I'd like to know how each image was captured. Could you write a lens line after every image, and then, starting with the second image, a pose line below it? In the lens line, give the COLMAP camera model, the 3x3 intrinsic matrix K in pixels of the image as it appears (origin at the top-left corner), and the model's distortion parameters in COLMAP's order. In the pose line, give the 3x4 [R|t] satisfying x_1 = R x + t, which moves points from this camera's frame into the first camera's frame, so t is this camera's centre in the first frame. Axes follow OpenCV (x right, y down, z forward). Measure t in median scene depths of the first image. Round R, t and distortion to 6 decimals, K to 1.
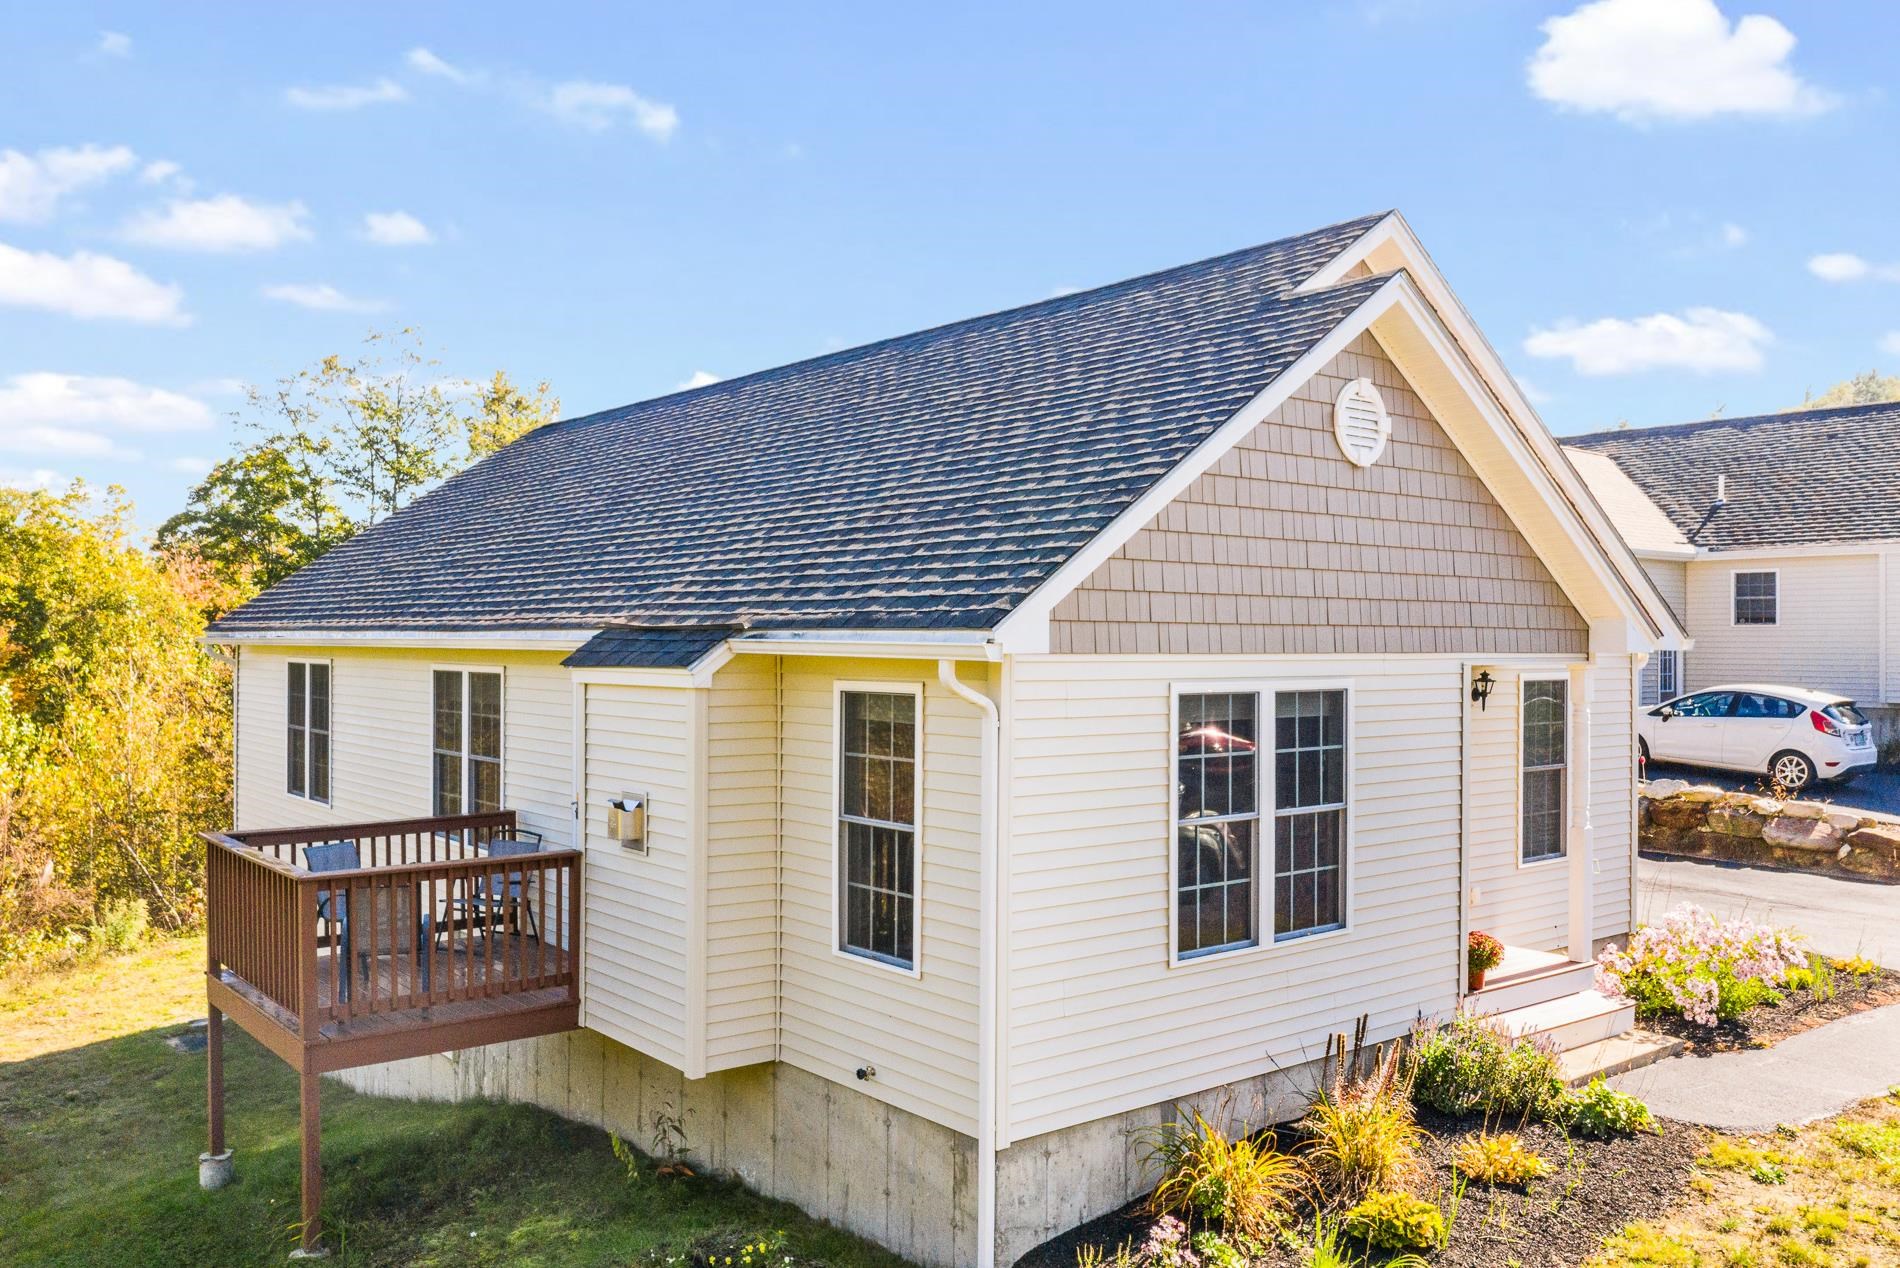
lens RADIAL K [[1524.0, 0, 950.7], [0, 1524.0, 640.2], [0, 0, 1]] dist [-0.004049, -0.004642]
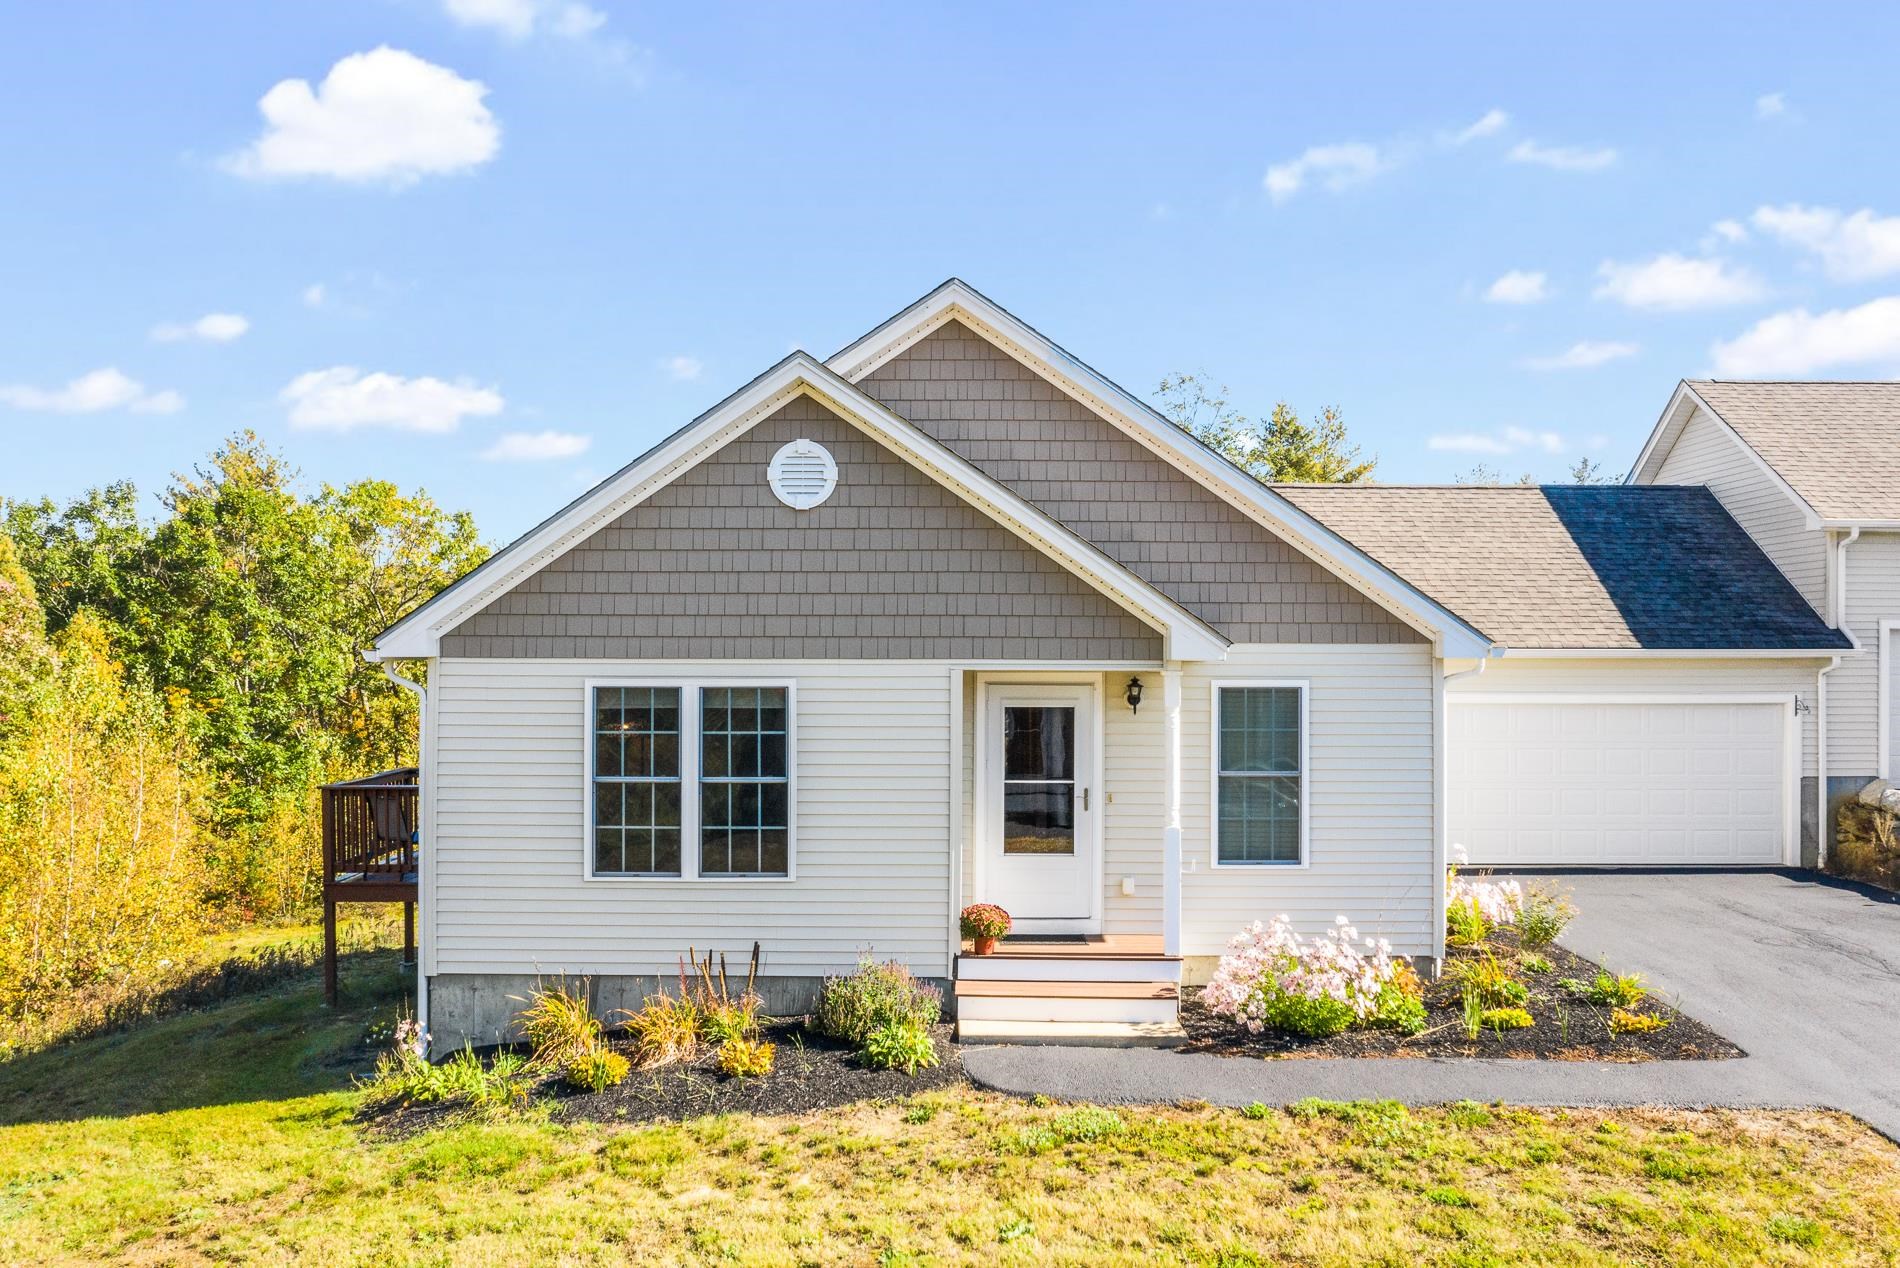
lens RADIAL K [[1524.0, 0, 951.7], [0, 1524.0, 633.1], [0, 0, 1]] dist [-0.004049, -0.004642]
pose [[0.760563, -0.009451, -0.649196, 1.201643], [0.000454, 0.999902, -0.014025, 0.005069], [0.649264, 0.010372, 0.760492, 0.132179]]
